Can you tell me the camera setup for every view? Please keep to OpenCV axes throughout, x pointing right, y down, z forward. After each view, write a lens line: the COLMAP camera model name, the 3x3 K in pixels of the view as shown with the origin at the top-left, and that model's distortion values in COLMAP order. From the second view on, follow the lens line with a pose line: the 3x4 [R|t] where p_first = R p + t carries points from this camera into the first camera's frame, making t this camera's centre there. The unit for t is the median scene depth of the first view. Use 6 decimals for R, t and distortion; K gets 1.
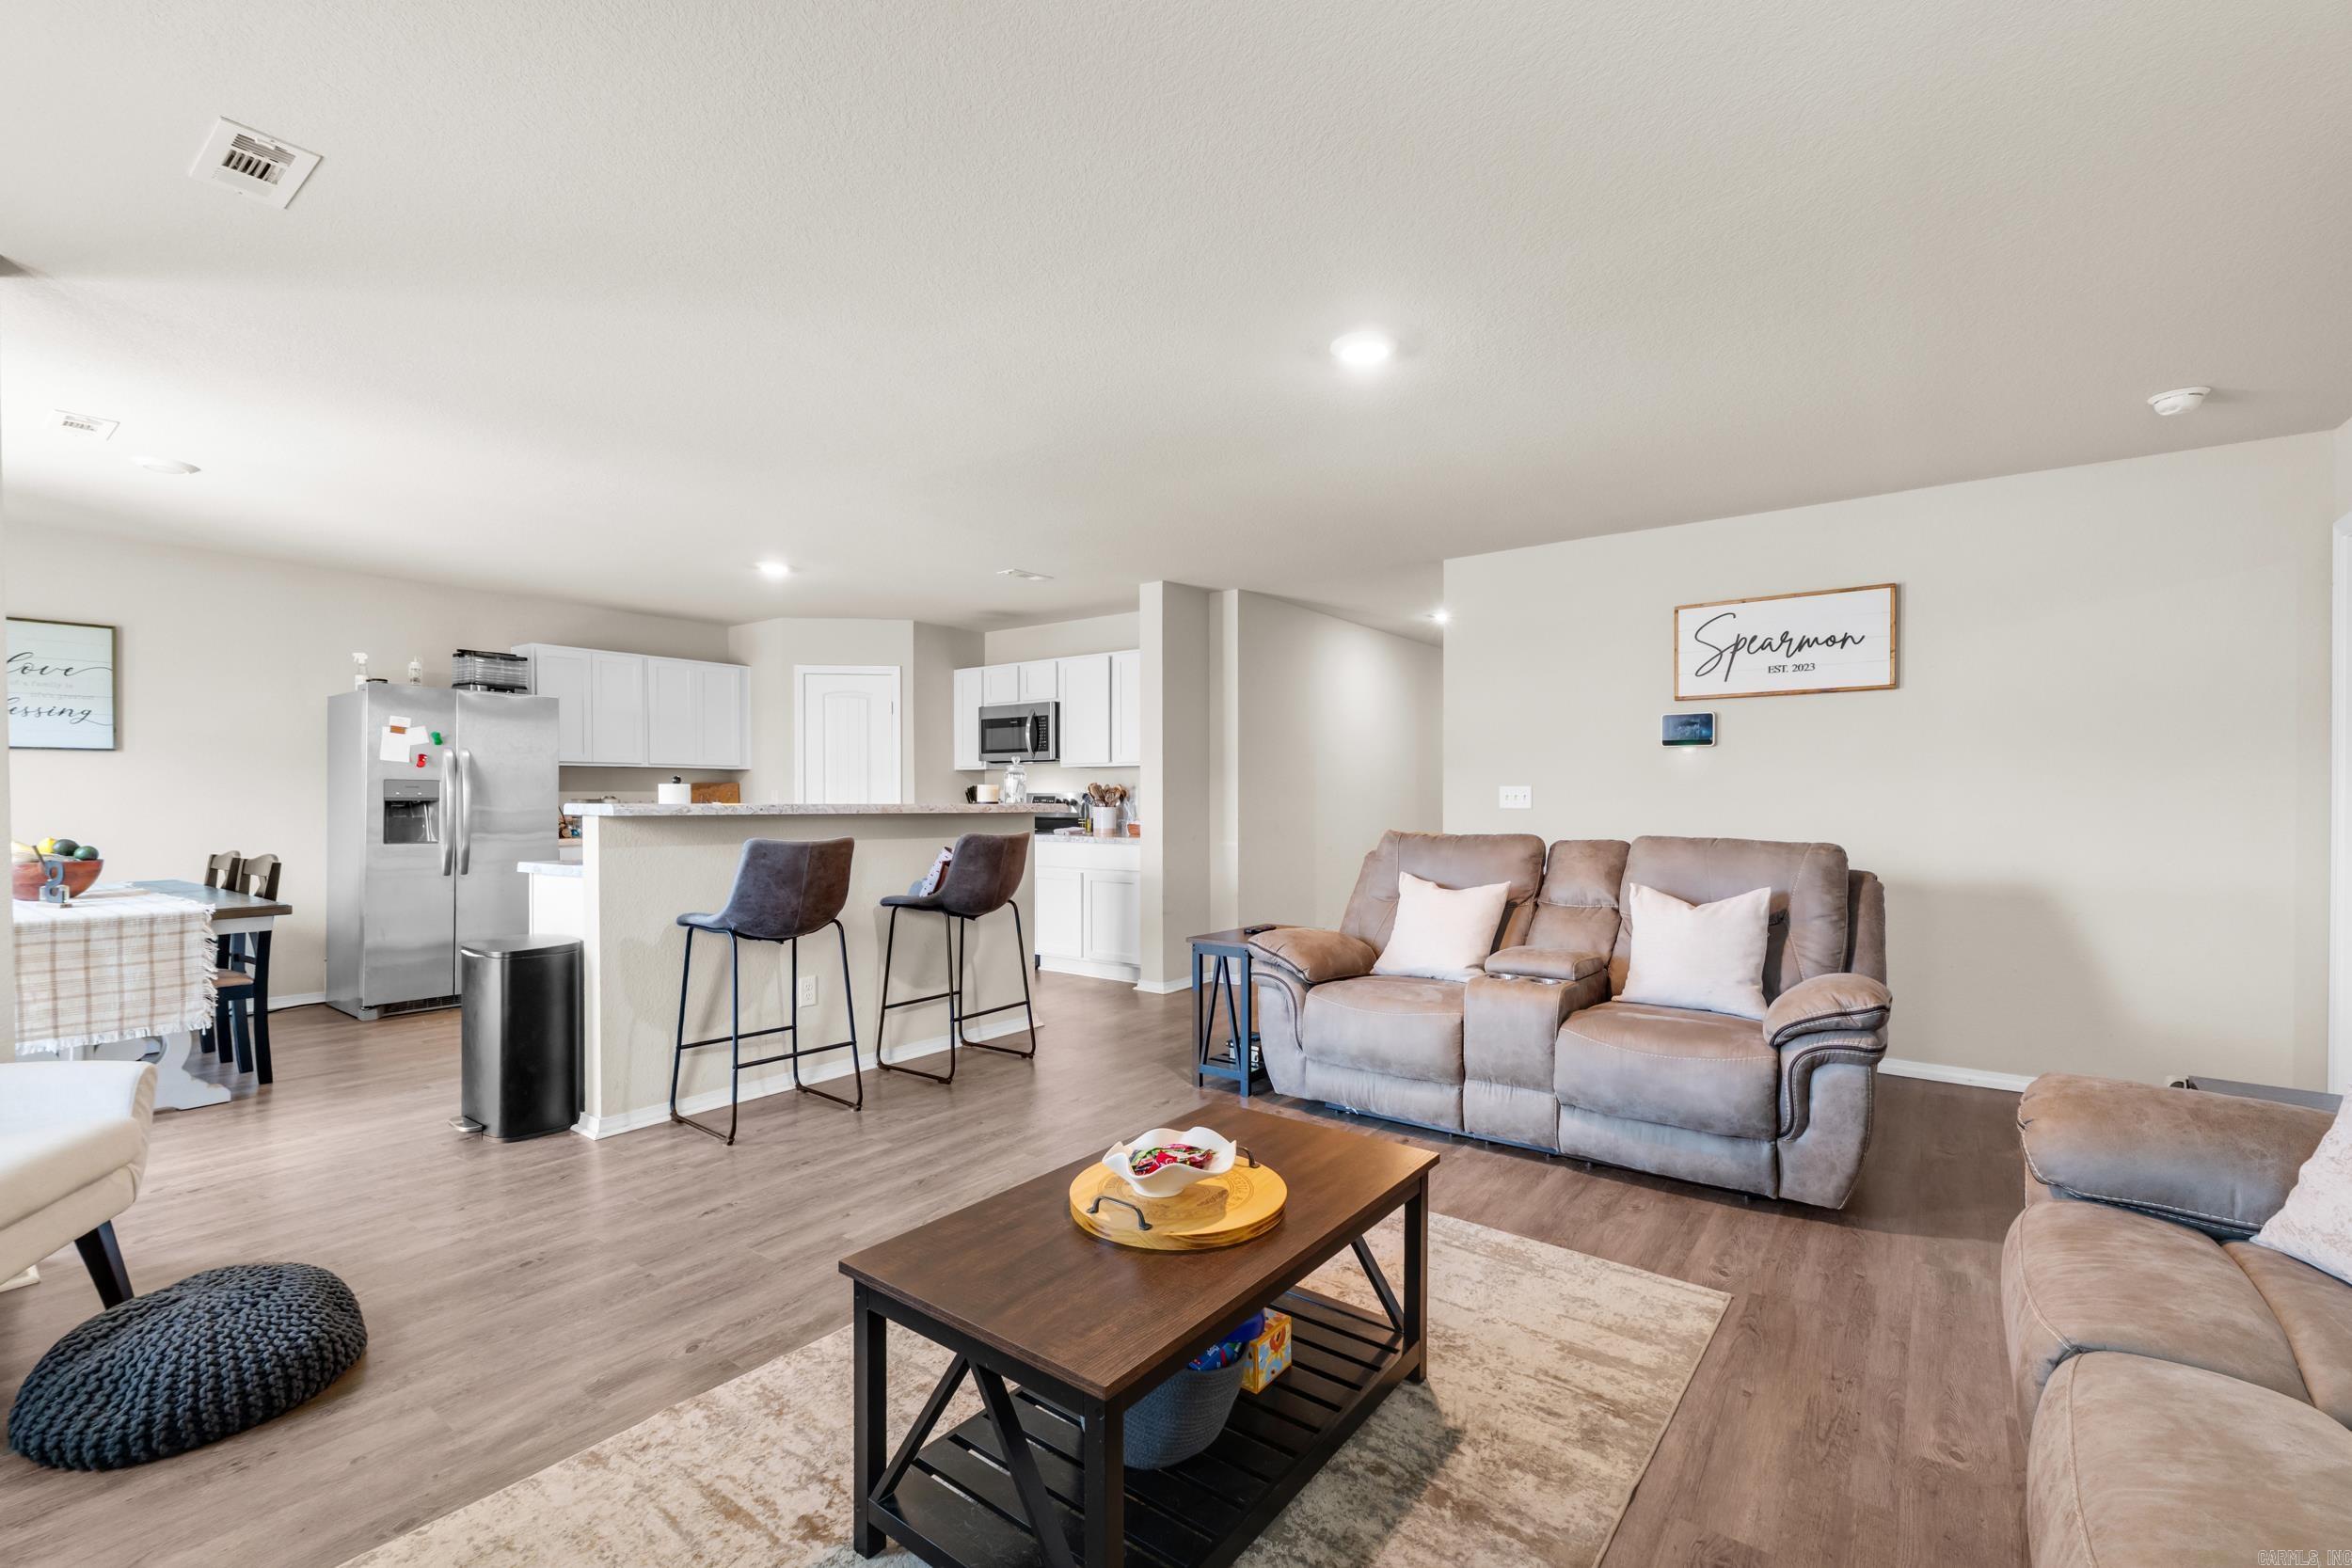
lens RADIAL K [[1007.8, 0, 1190.6], [0, 1007.8, 796.4], [0, 0, 1]] dist [0.004084, -0.000187]
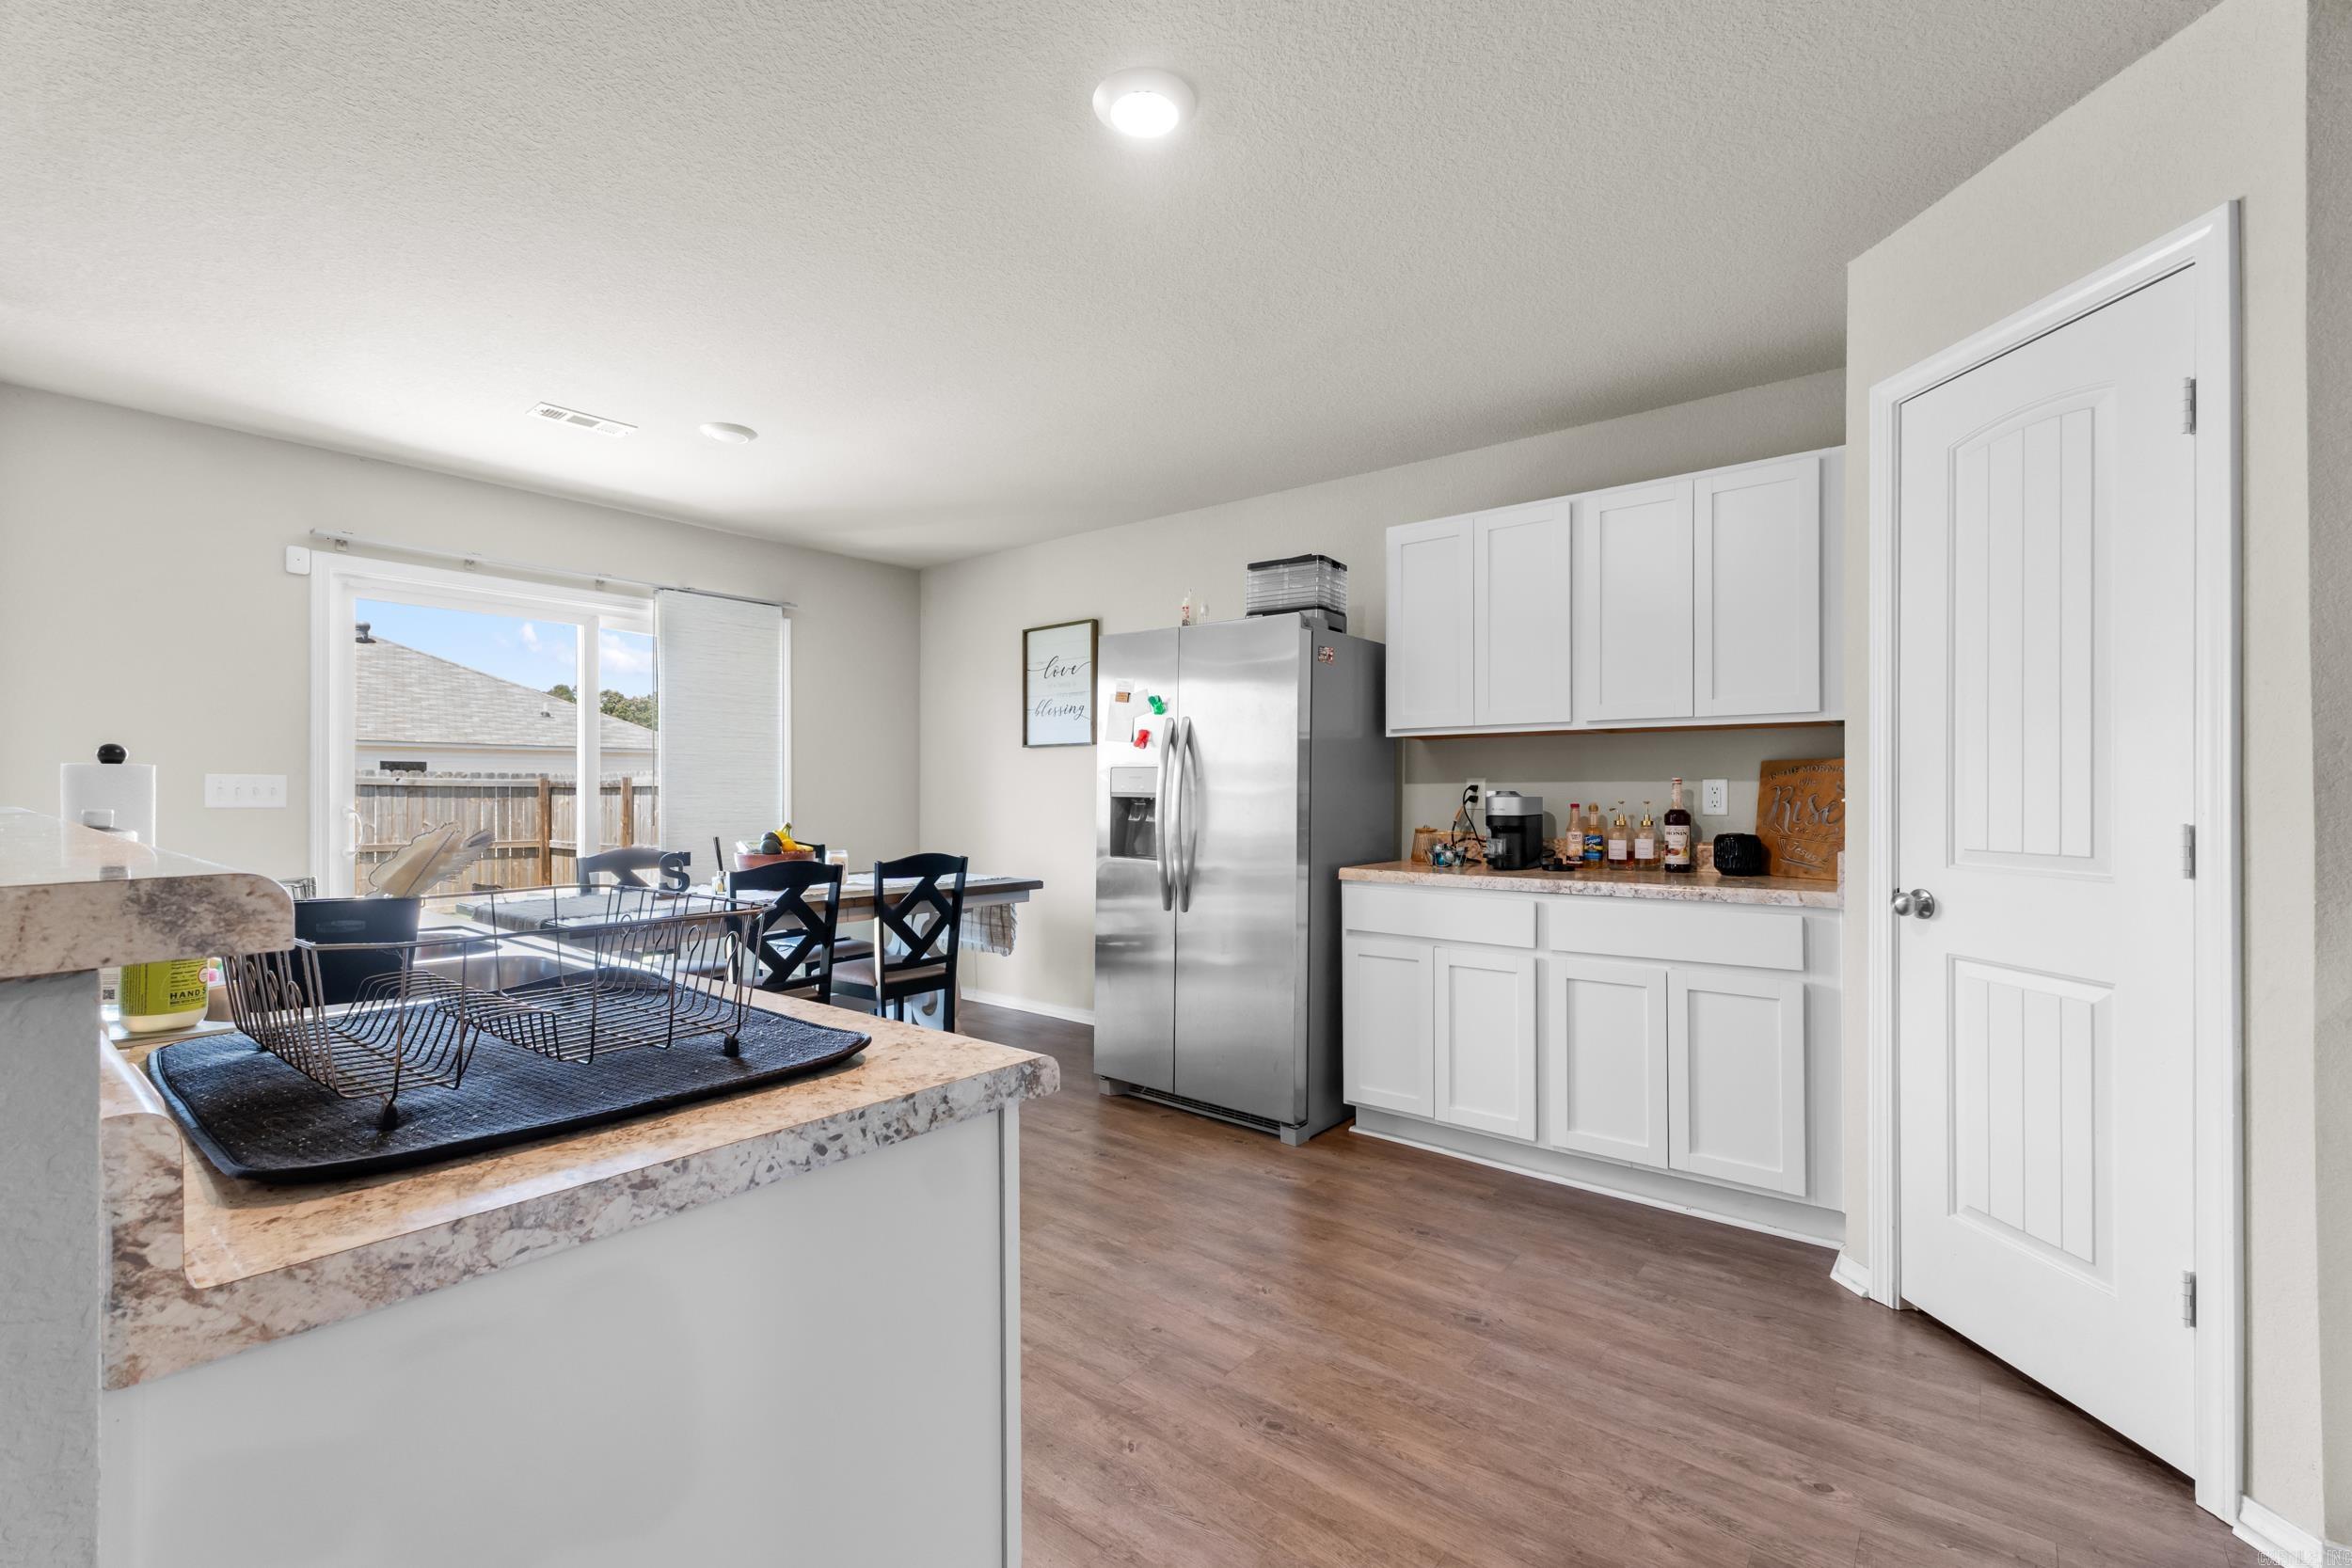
lens RADIAL K [[1007.8, 0, 1169.1], [0, 1007.8, 783.6], [0, 0, 1]] dist [0.004084, -0.000187]
pose [[-0.046196, -0.005506, -0.998917, -0.076671], [-0.001740, 0.999984, -0.005432, -0.001415], [0.998931, 0.001487, -0.046205, 1.035848]]
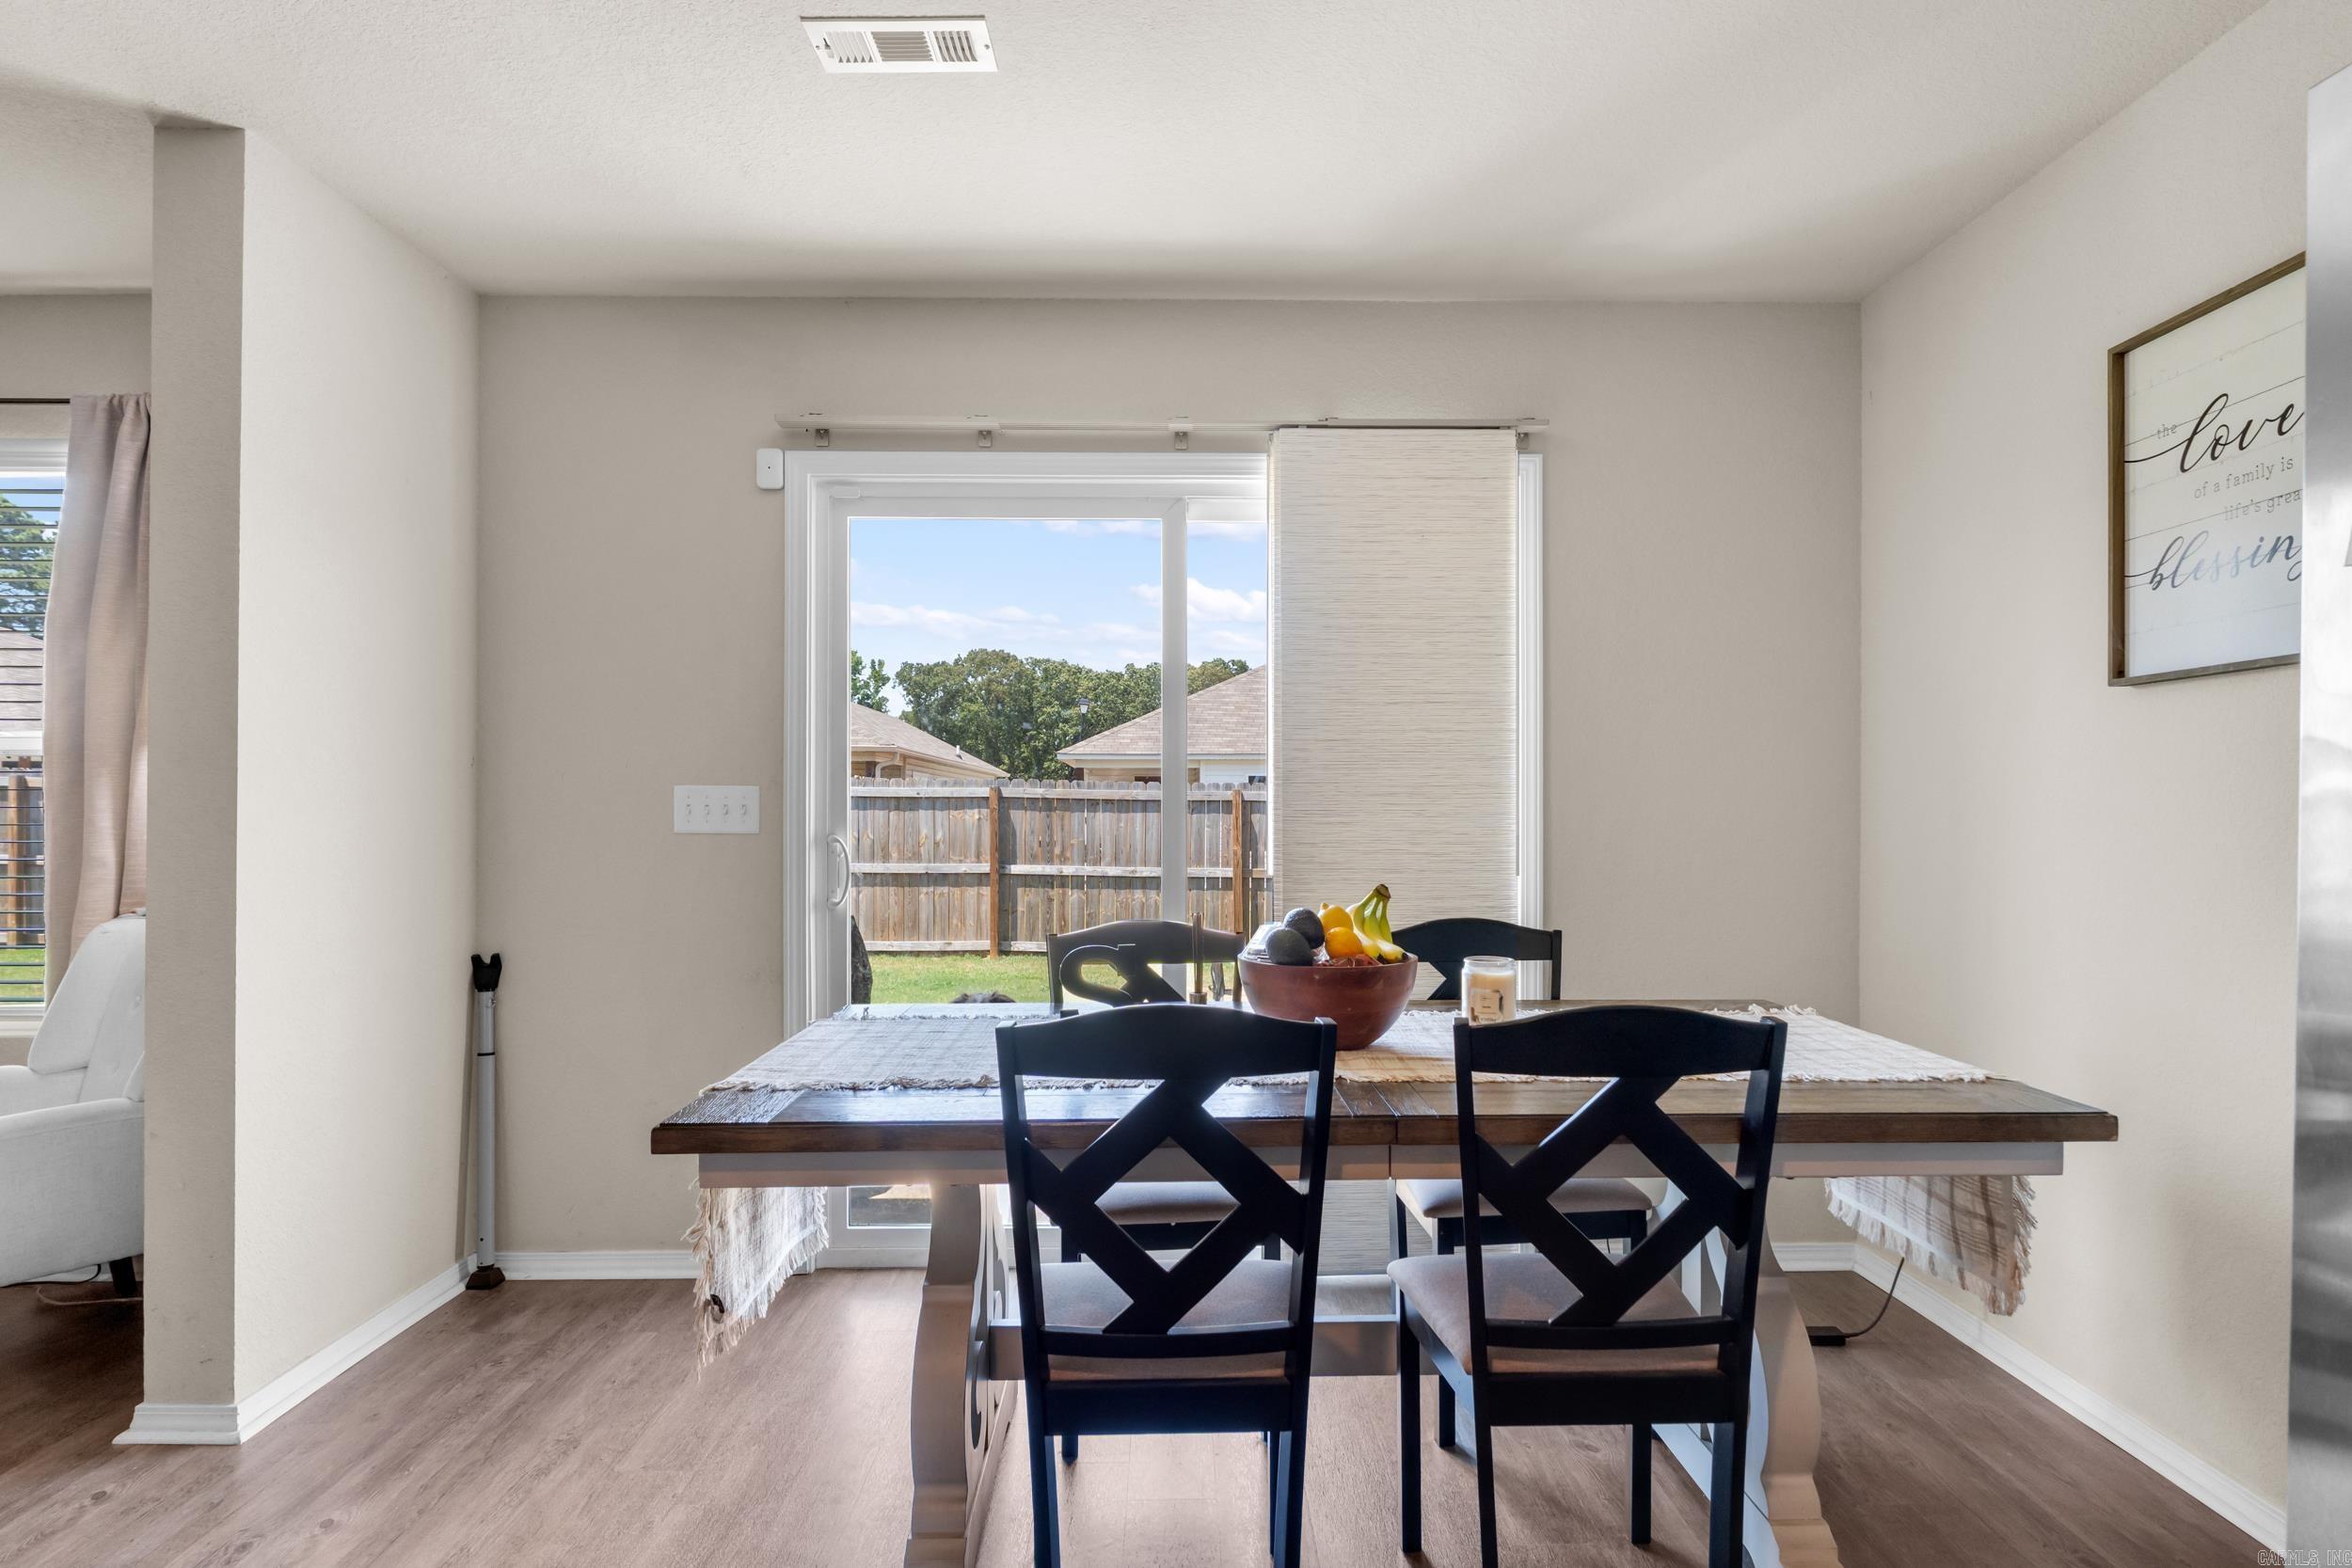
lens RADIAL K [[1301.5, 0, 1191.3], [0, 1301.5, 804.0], [0, 0, 1]] dist [0.003804, 0.000356]
pose [[-0.782241, -0.000459, -0.622976, -0.522439], [-0.000042, 1.000000, -0.000683, -0.001051], [0.622976, -0.000508, -0.782241, 1.001662]]
